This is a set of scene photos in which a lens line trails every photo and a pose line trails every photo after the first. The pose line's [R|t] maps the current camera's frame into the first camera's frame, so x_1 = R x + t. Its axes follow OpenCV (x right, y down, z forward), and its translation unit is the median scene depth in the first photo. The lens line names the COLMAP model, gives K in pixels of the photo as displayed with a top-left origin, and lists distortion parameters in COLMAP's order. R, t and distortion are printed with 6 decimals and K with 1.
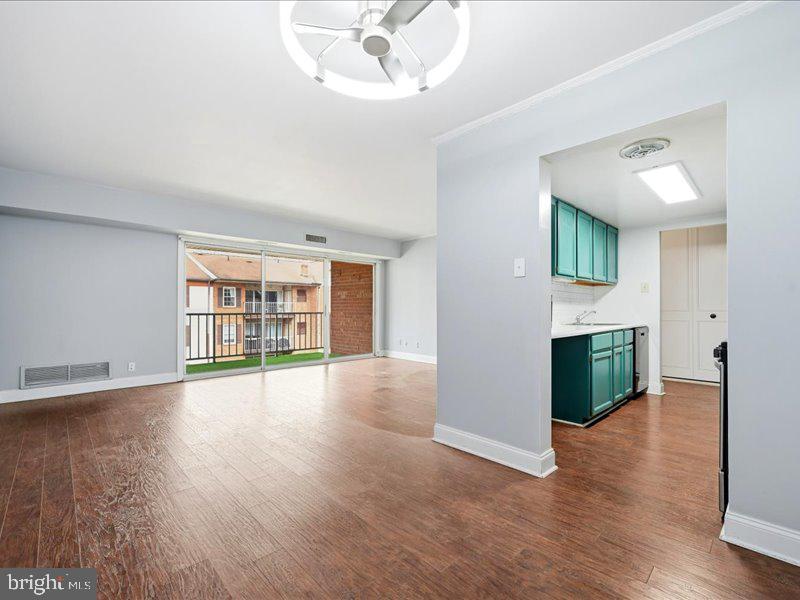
lens RADIAL K [[365.0, 0, 399.1], [0, 365.0, 302.8], [0, 0, 1]] dist [0.003961, 0.000844]
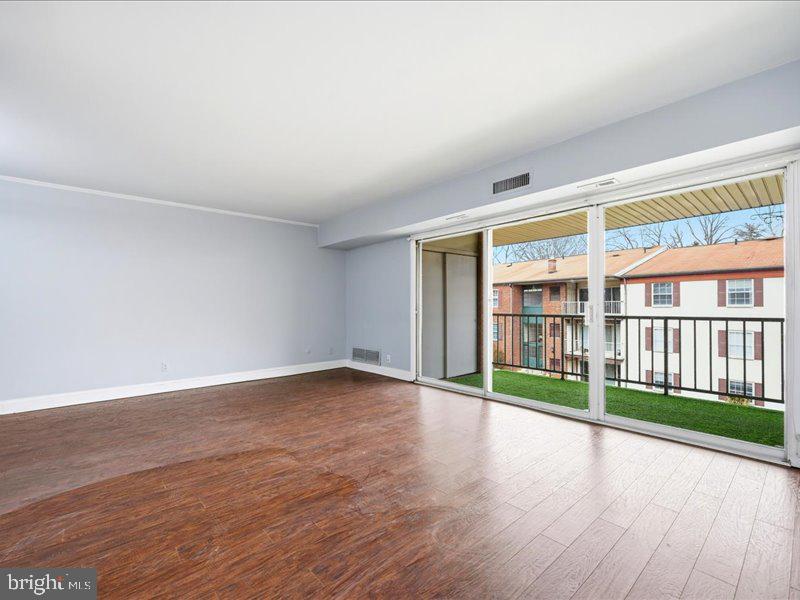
lens RADIAL K [[365.0, 0, 399.1], [0, 365.0, 302.3], [0, 0, 1]] dist [0.003961, 0.000844]
pose [[-0.042078, -0.012443, -0.999037, 0.325037], [0.005922, 0.999902, -0.012704, 0.009973], [0.999097, -0.006450, -0.042000, 0.841493]]
